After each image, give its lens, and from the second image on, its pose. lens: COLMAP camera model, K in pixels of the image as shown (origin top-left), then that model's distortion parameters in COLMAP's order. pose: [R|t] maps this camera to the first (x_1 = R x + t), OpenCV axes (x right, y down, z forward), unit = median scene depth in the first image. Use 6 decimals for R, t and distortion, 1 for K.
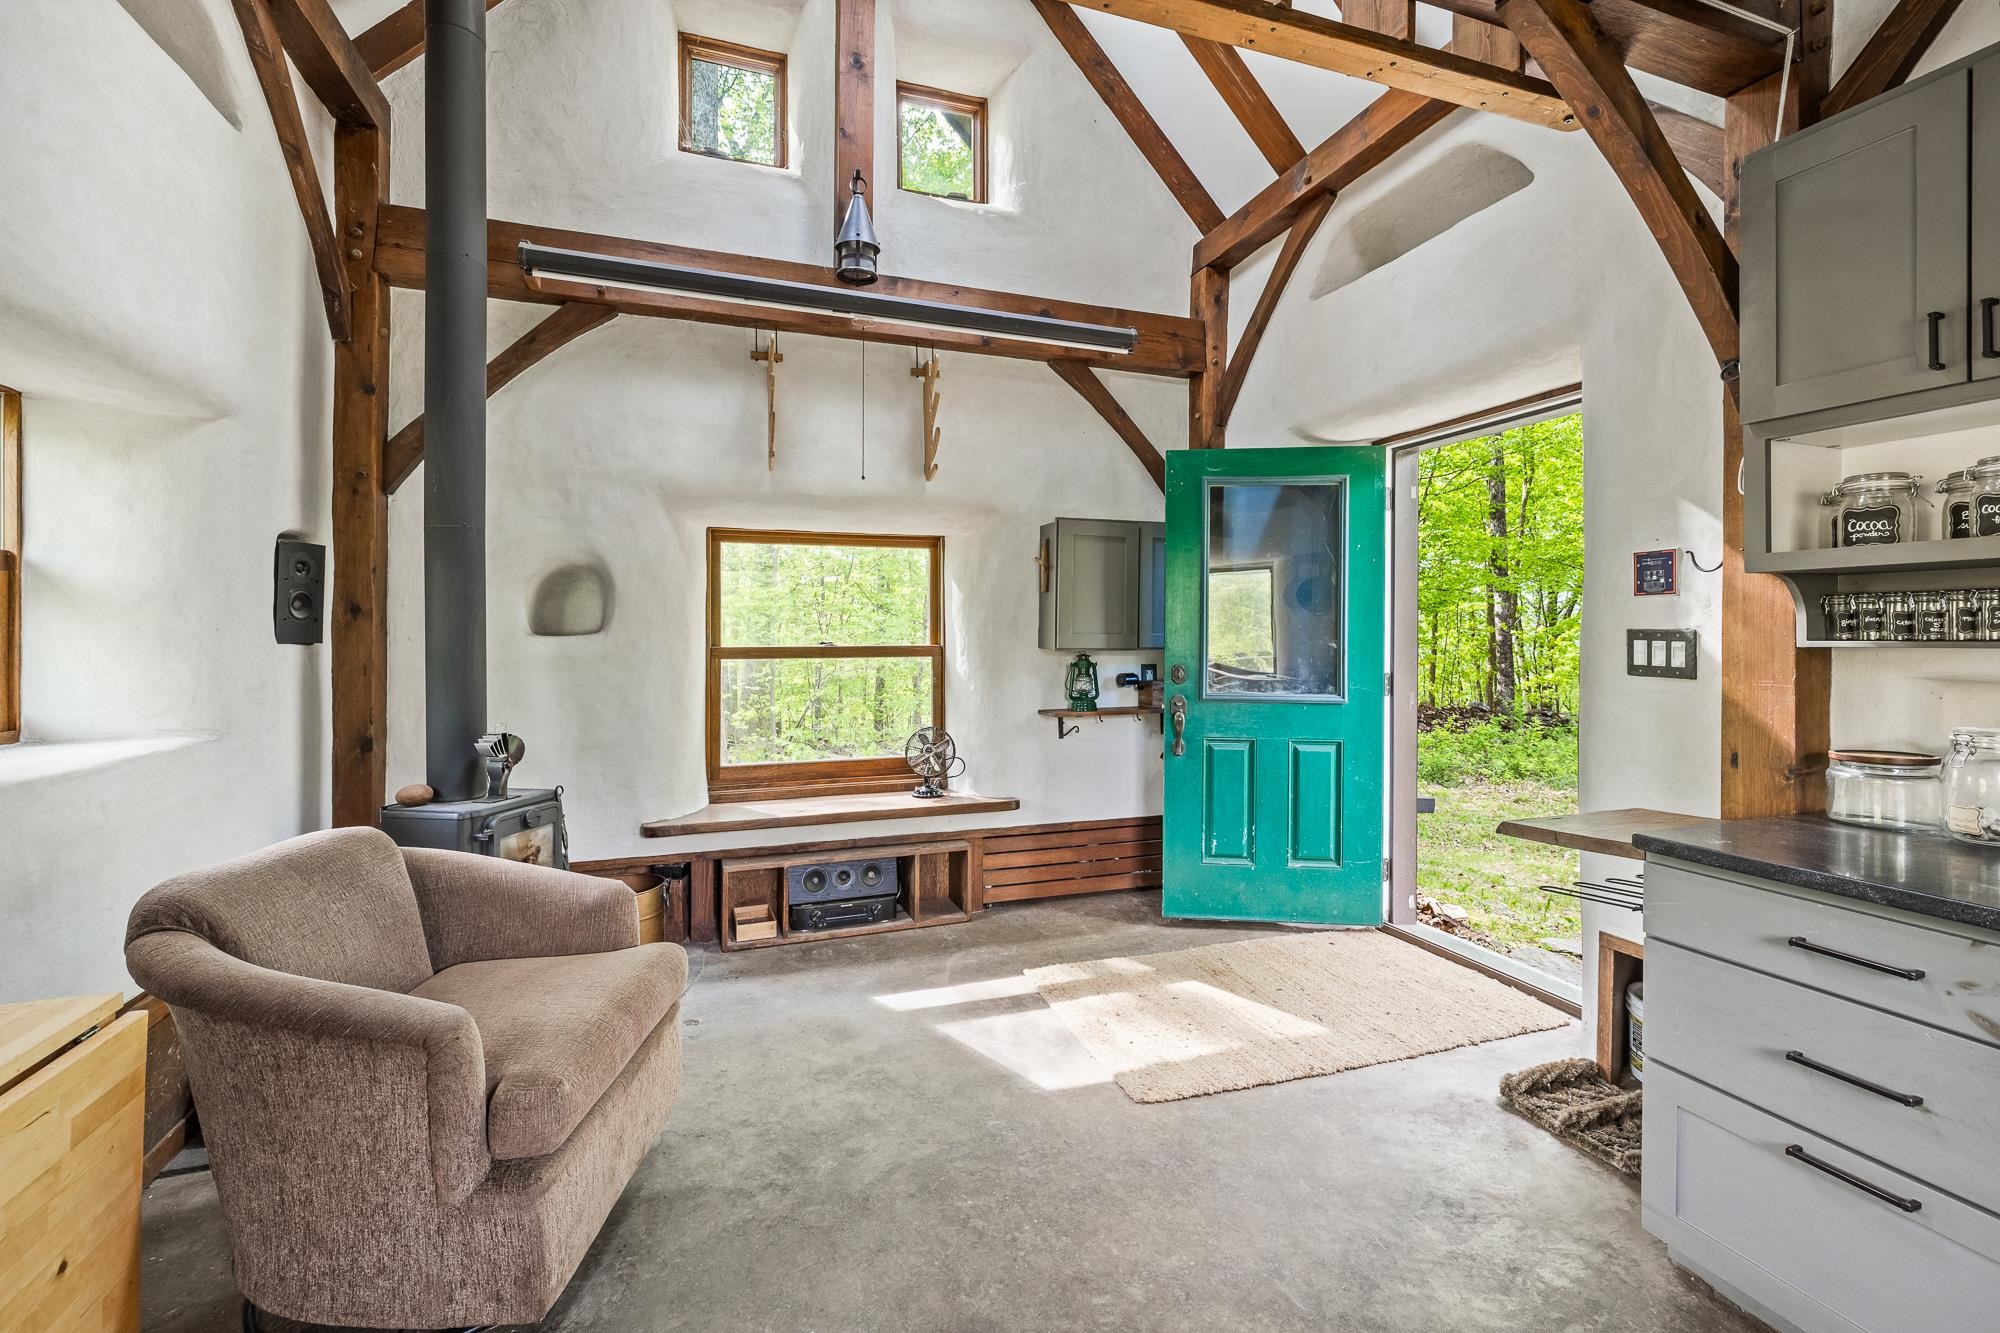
lens RADIAL K [[863.3, 0, 1023.0], [0, 863.3, 646.5], [0, 0, 1]] dist [-0.002616, -0.002565]
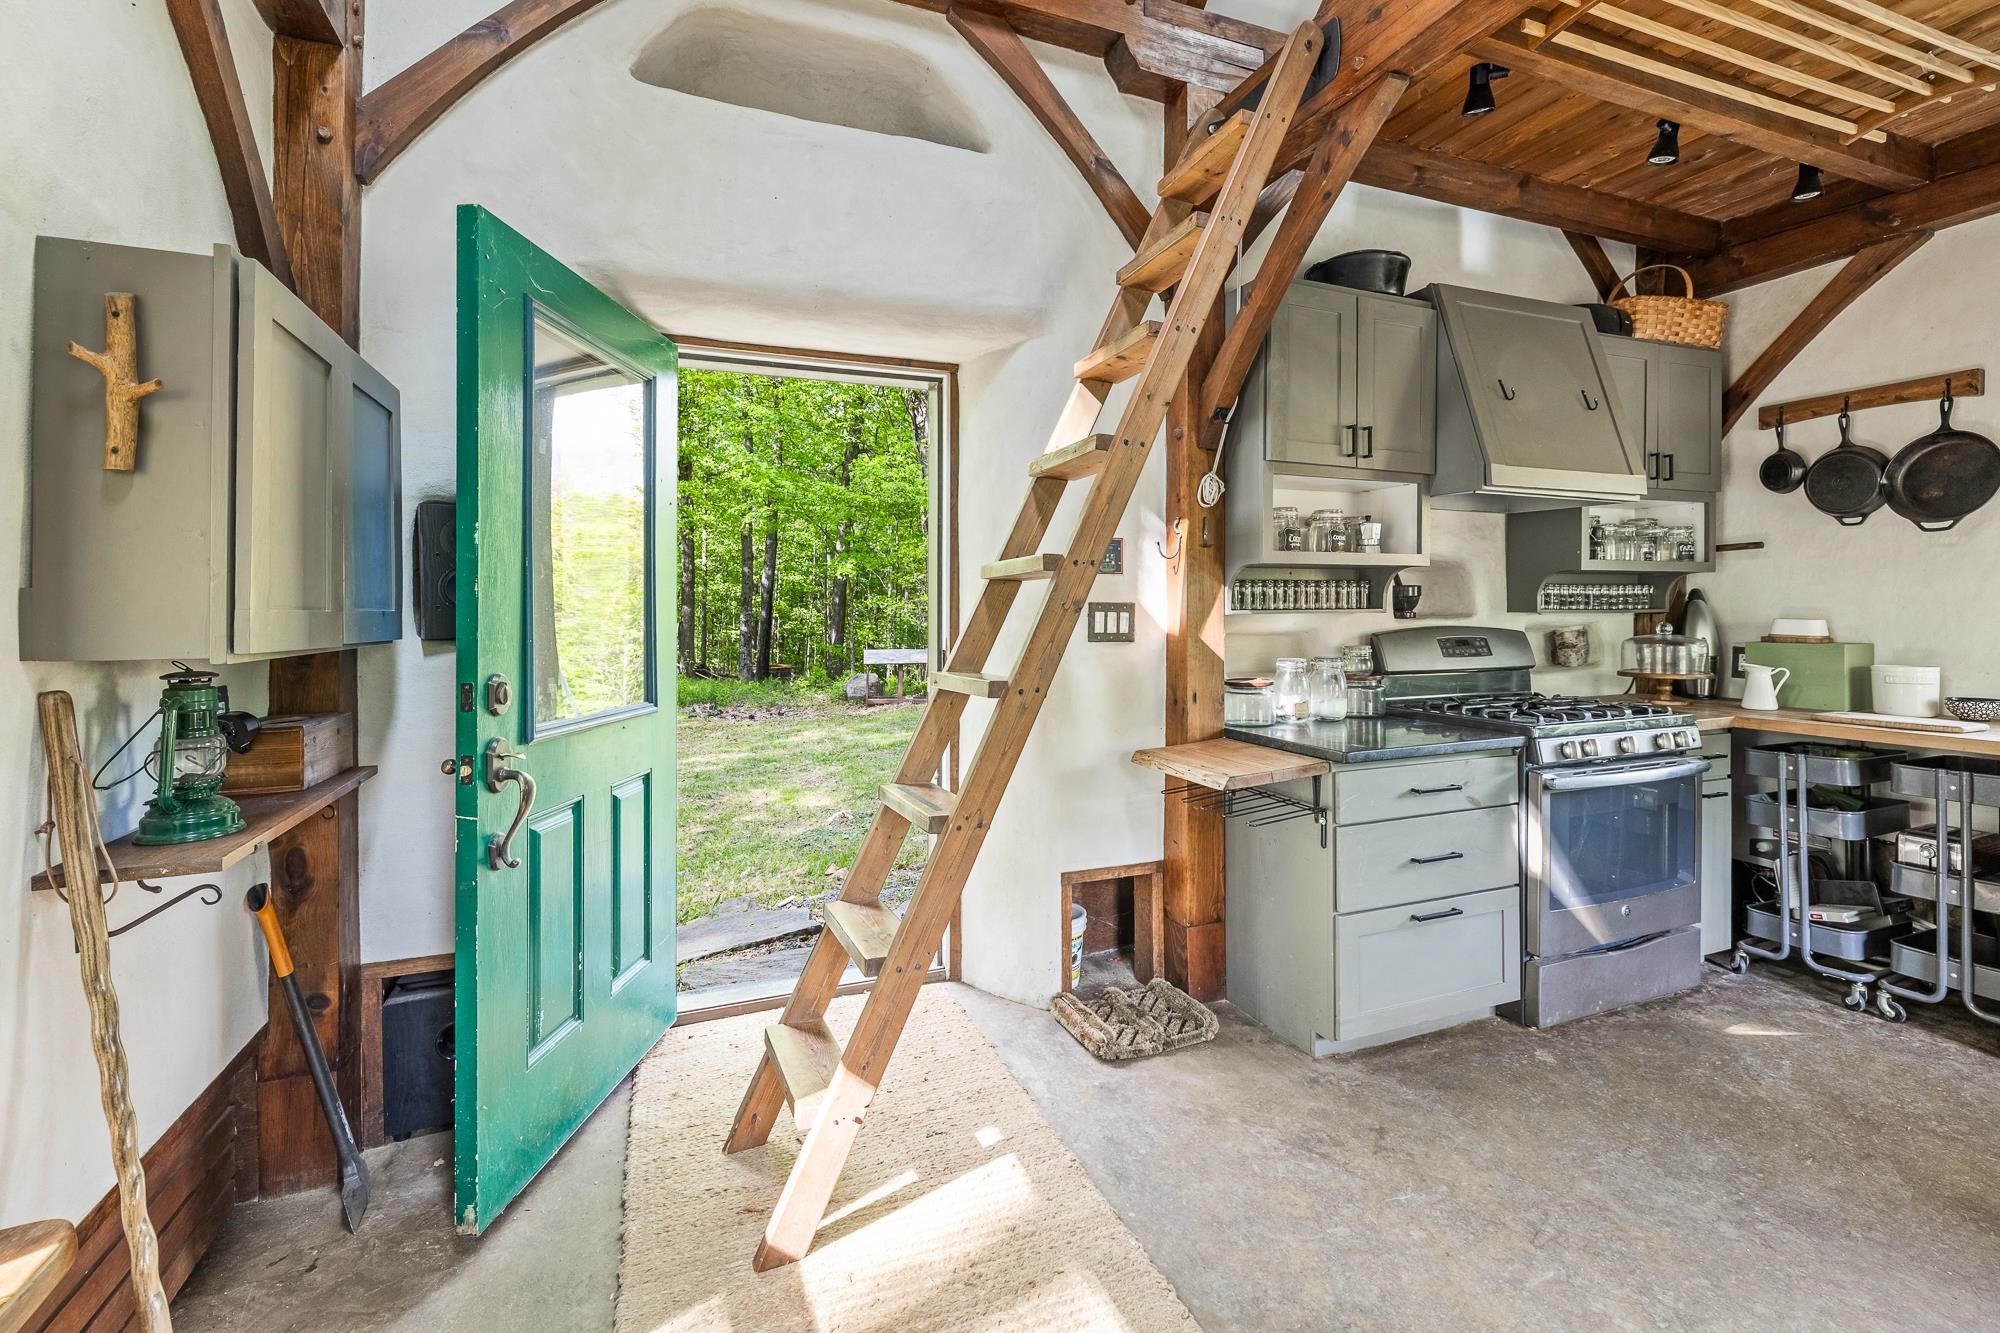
lens RADIAL K [[863.3, 0, 969.5], [0, 863.3, 617.8], [0, 0, 1]] dist [-0.002616, -0.002565]
pose [[-0.018223, -0.013921, 0.999737, -0.601736], [0.020314, 0.999692, 0.014291, -0.025596], [-0.999628, 0.020569, -0.017934, 1.537986]]
